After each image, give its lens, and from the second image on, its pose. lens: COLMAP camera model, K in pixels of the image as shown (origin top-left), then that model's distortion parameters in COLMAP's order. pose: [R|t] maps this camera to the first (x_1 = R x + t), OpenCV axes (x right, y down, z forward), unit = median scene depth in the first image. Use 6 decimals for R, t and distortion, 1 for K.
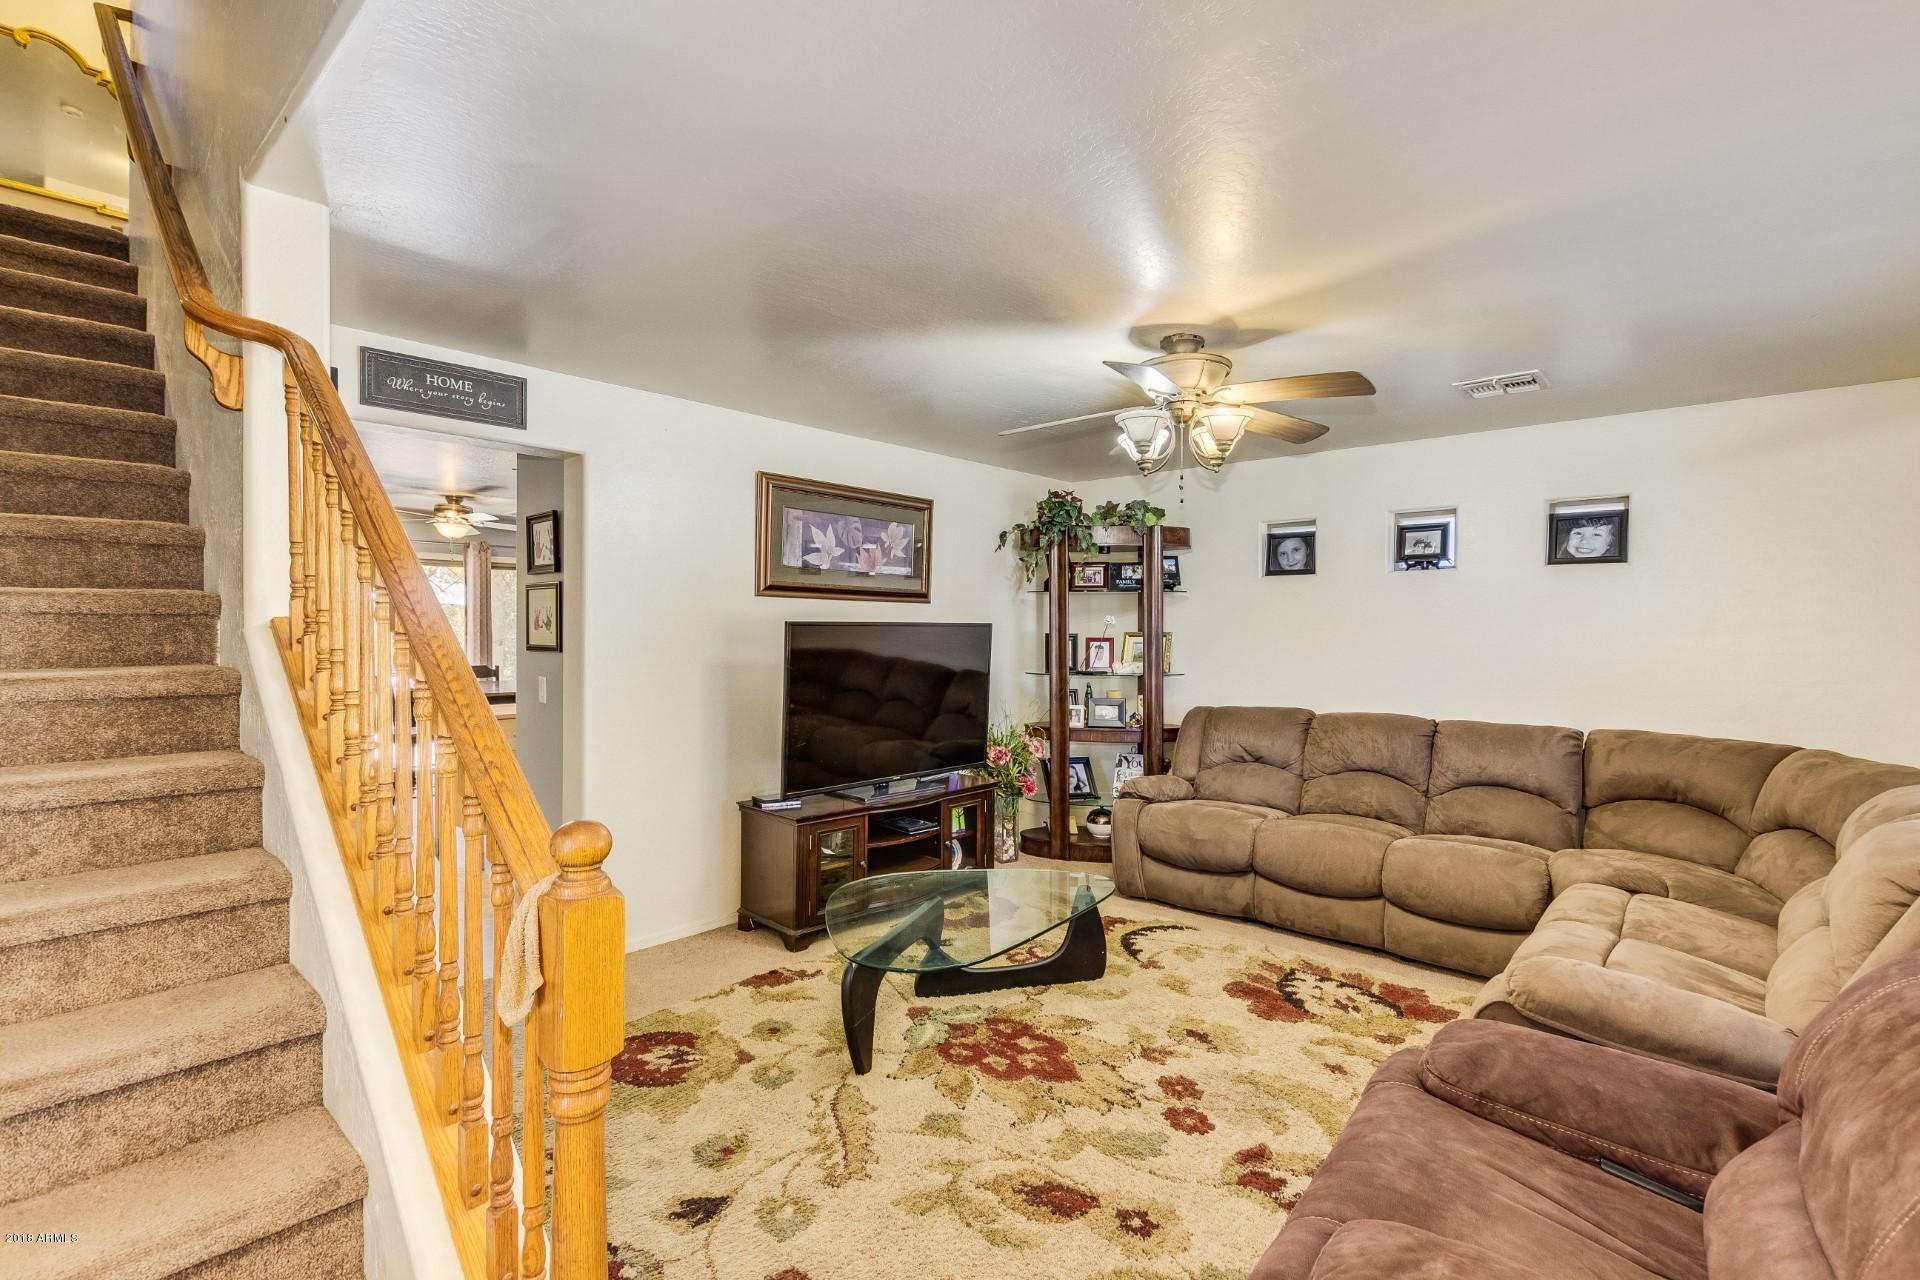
lens RADIAL K [[909.8, 0, 977.5], [0, 909.8, 638.9], [0, 0, 1]] dist [-0.001293, -0.001040]
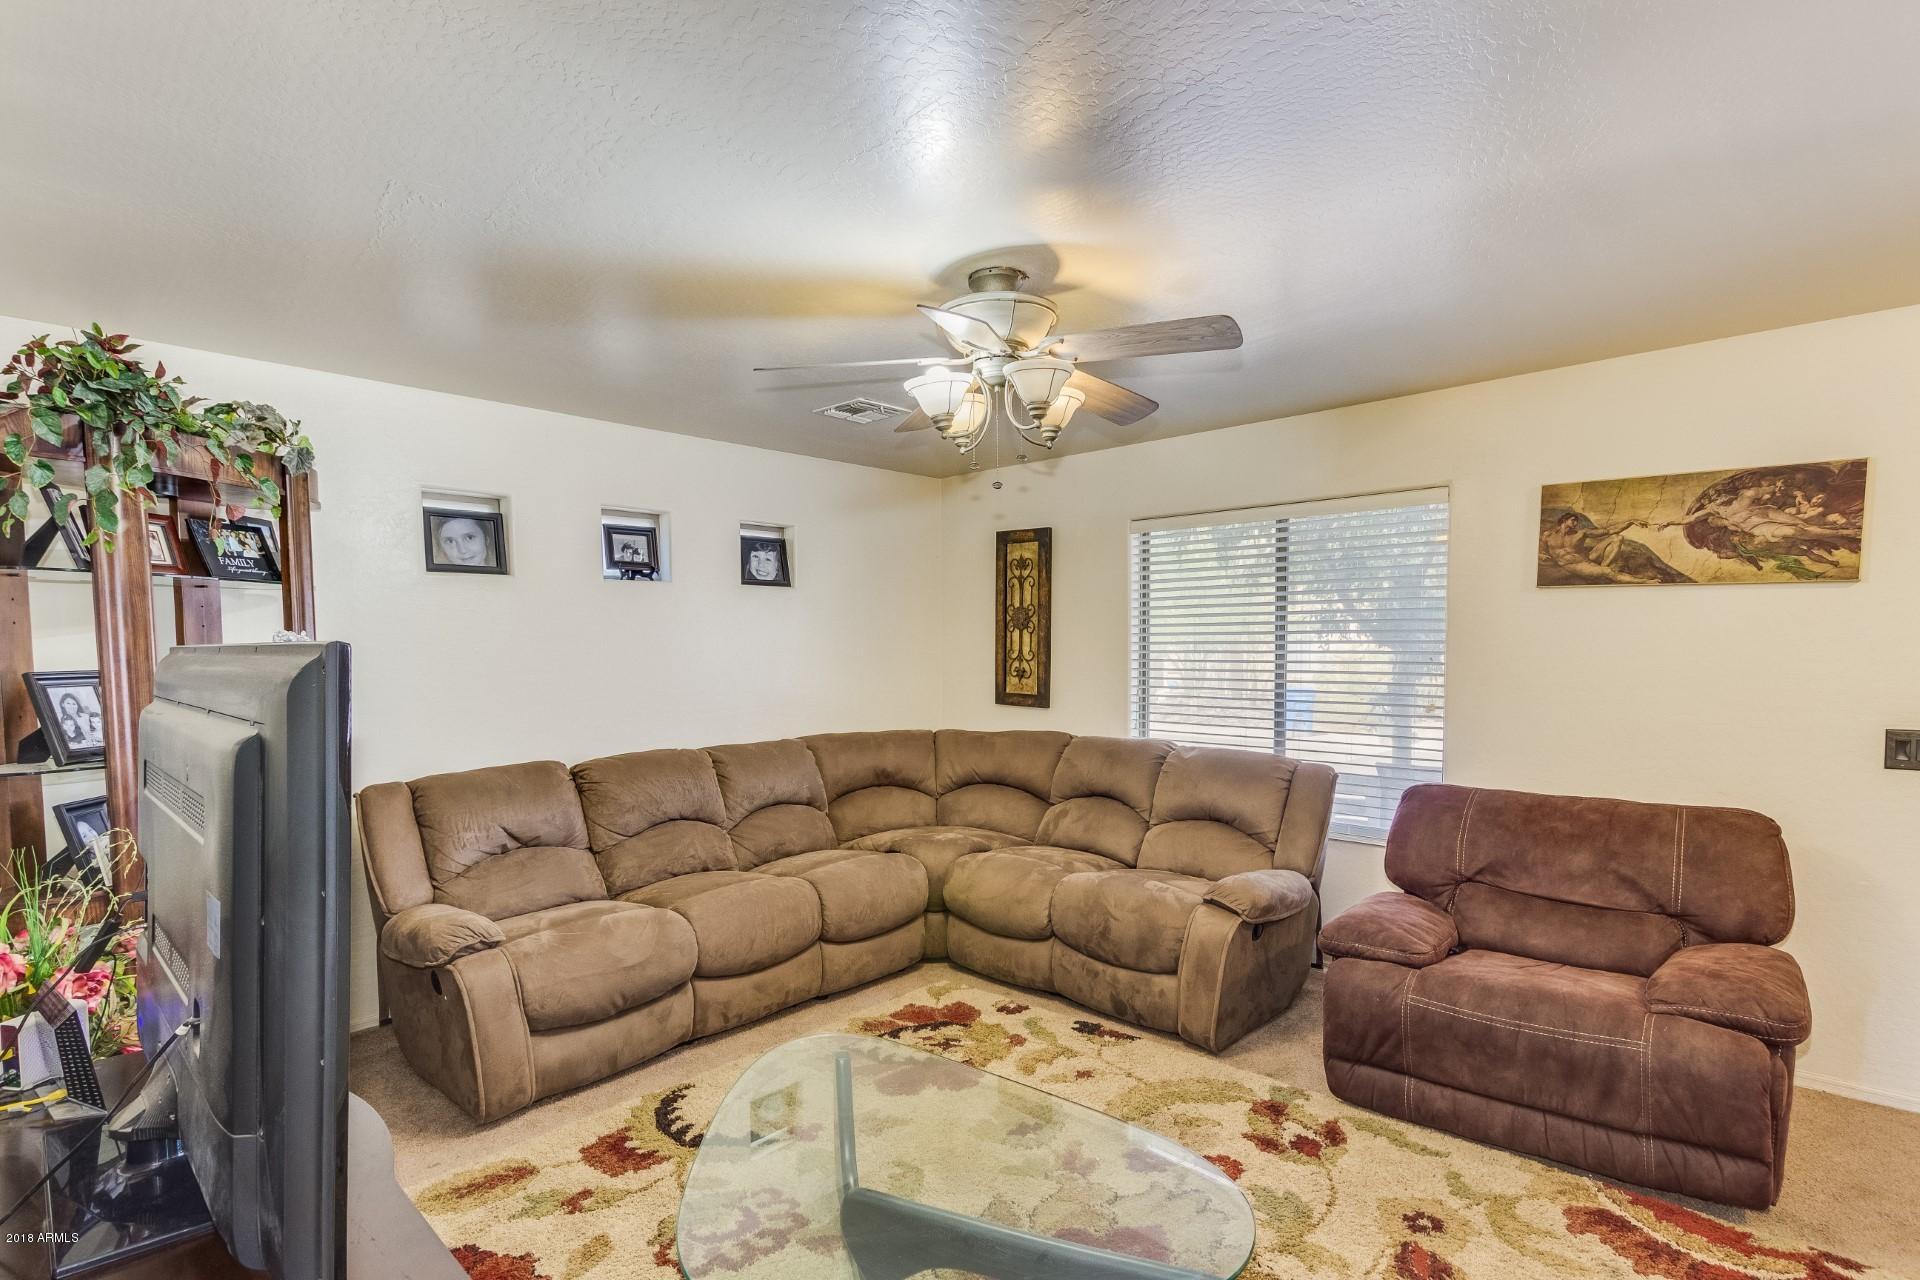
lens RADIAL K [[909.8, 0, 993.9], [0, 909.8, 708.8], [0, 0, 1]] dist [-0.001293, -0.001040]
pose [[0.028395, -0.081196, 0.996294, -0.416761], [0.017907, 0.996577, 0.080709, -0.020632], [-0.999436, 0.015549, 0.029751, 0.726074]]
